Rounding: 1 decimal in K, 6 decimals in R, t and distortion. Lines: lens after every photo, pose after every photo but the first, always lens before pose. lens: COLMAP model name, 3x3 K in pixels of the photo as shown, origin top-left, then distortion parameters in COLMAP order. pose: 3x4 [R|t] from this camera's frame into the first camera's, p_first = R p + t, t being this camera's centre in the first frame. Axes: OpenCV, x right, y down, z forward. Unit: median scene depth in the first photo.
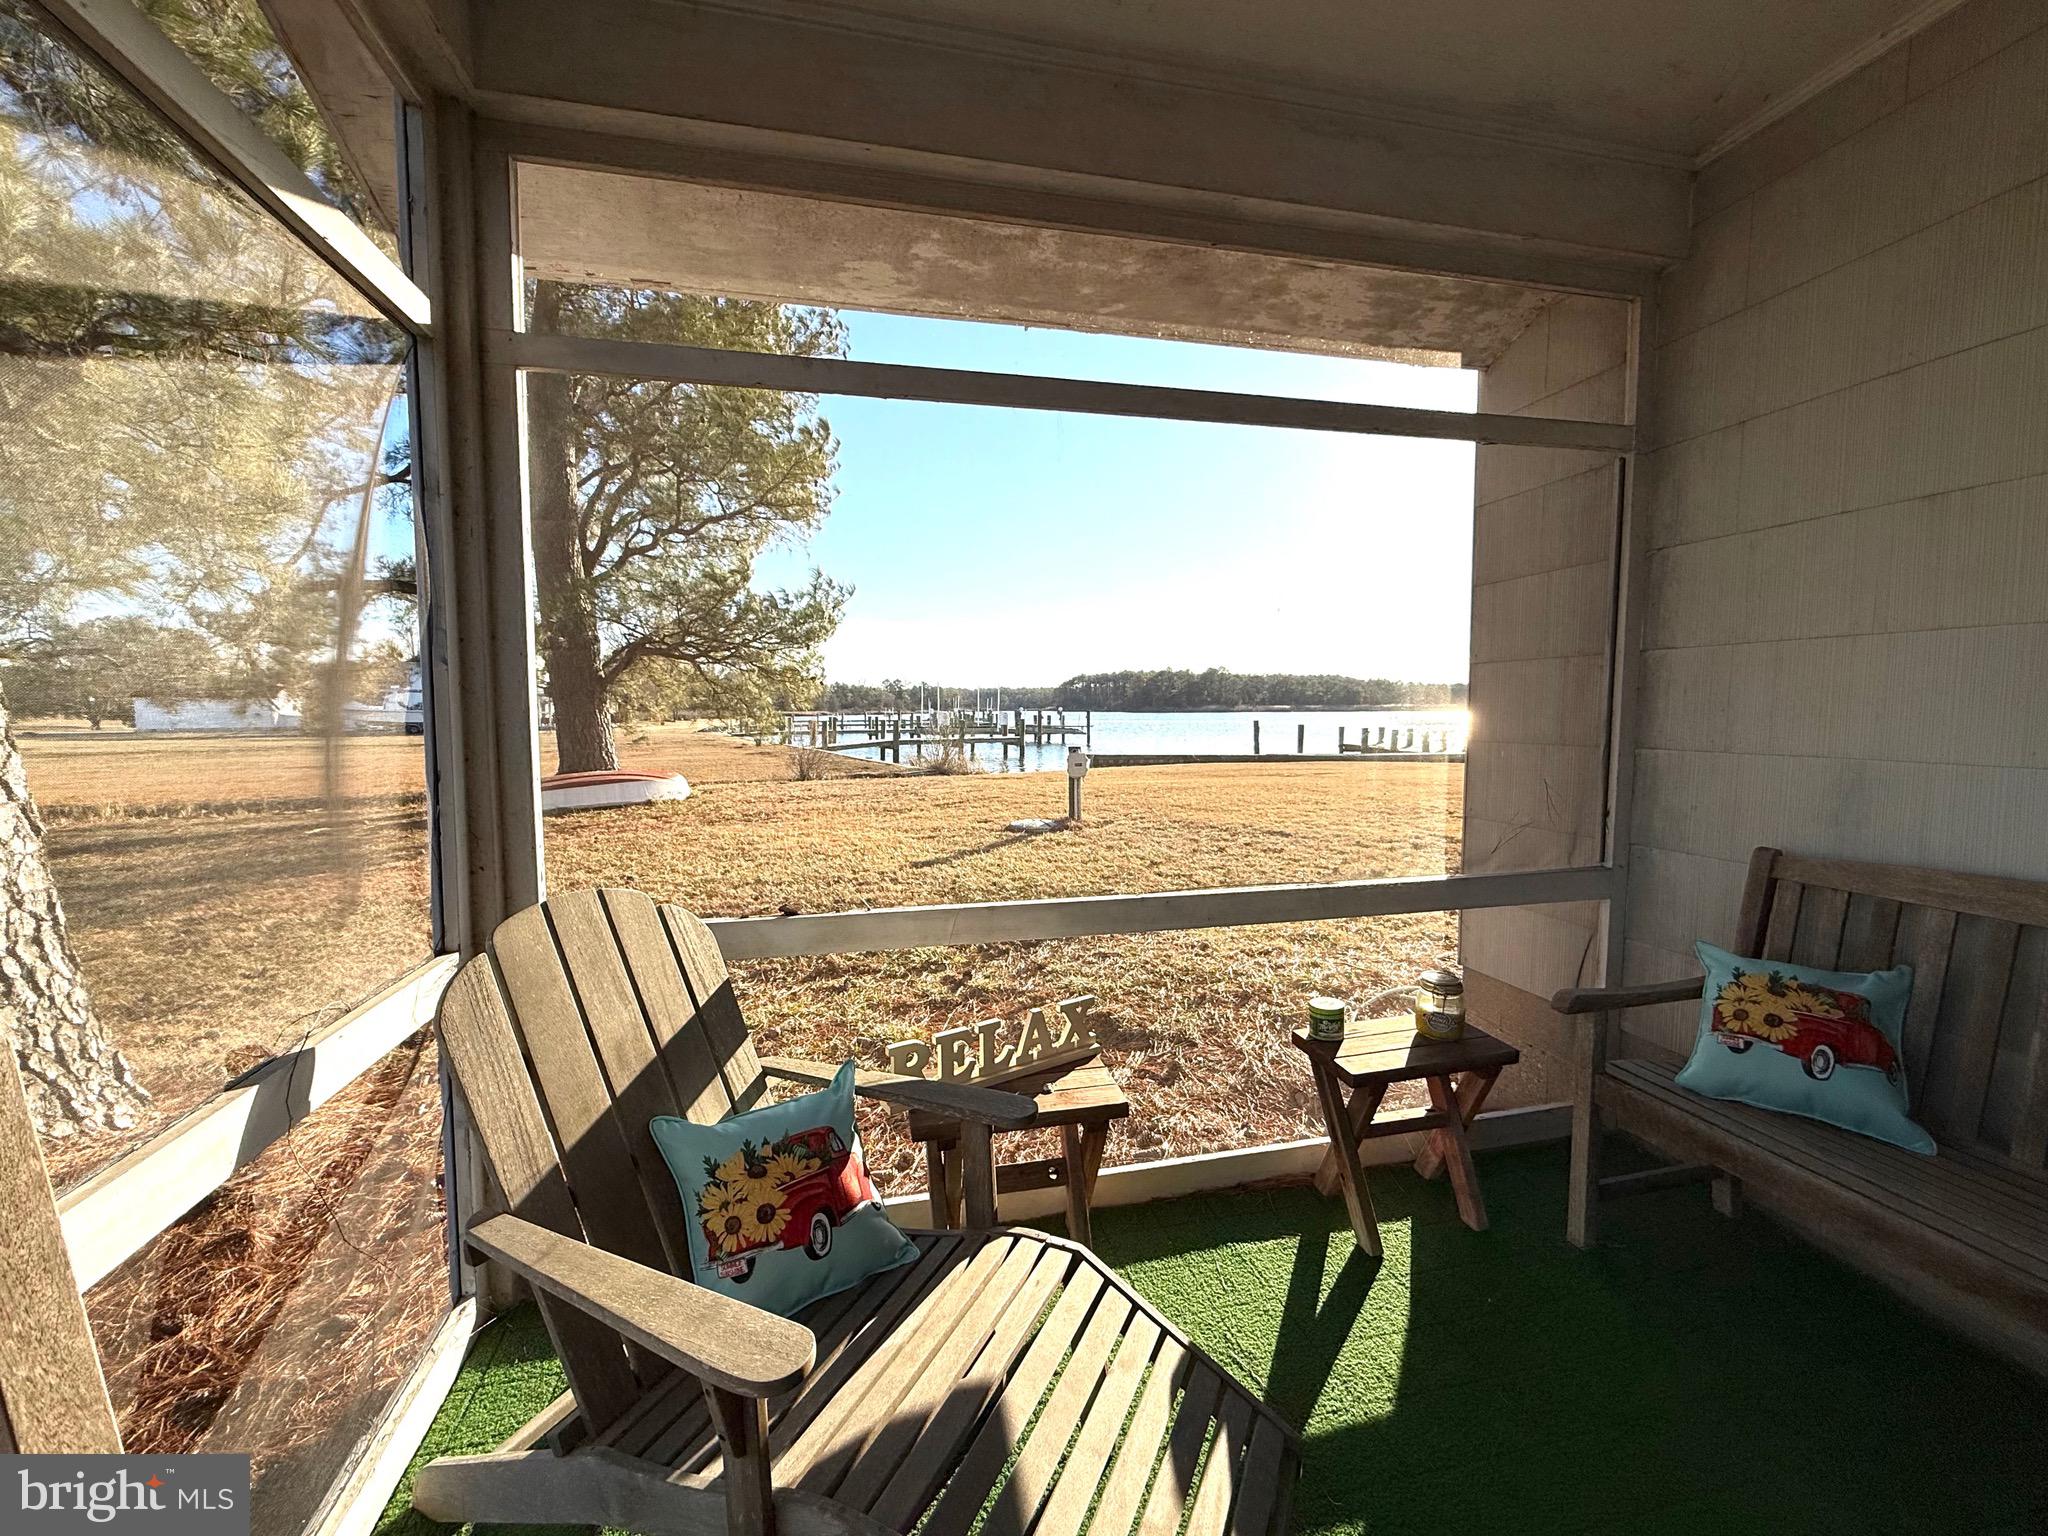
lens RADIAL K [[815.2, 0, 1017.0], [0, 815.2, 769.0], [0, 0, 1]] dist [-0.000614, 0.000570]
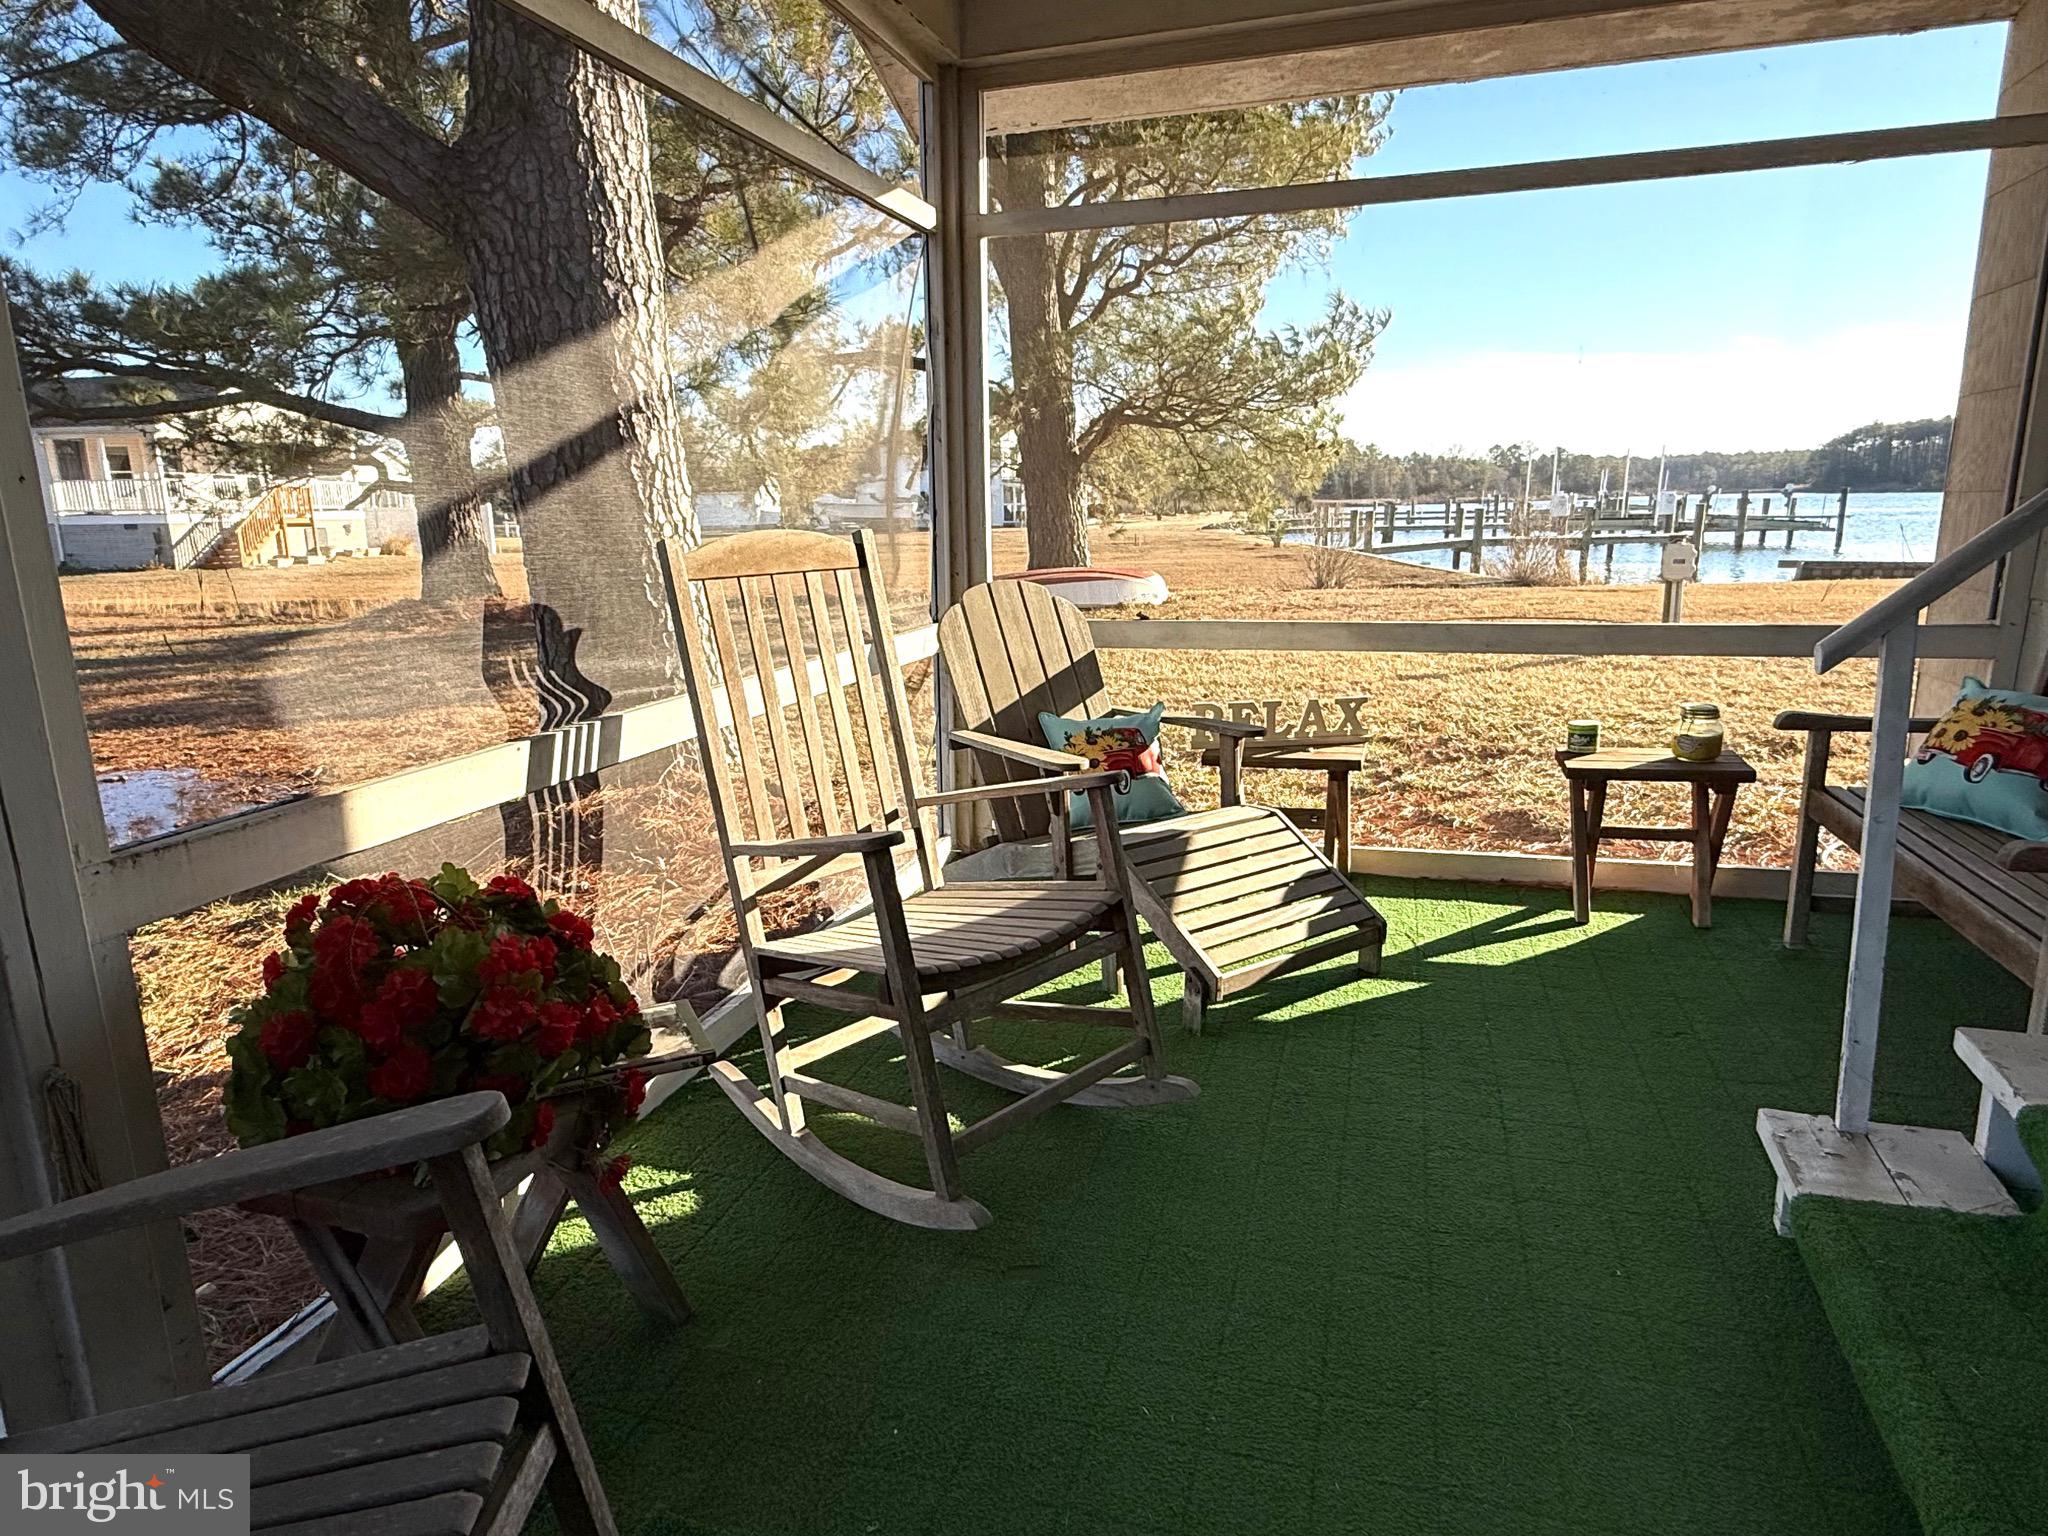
lens RADIAL K [[1238.7, 0, 1024.0], [0, 1238.7, 768.0], [0, 0, 1]] dist [-0.002492, 0.000791]
pose [[0.866156, 0.091637, -0.491301, 0.098065], [-0.021436, 0.988953, 0.146668, 0.020337], [0.499314, -0.116506, 0.858552, -0.152455]]
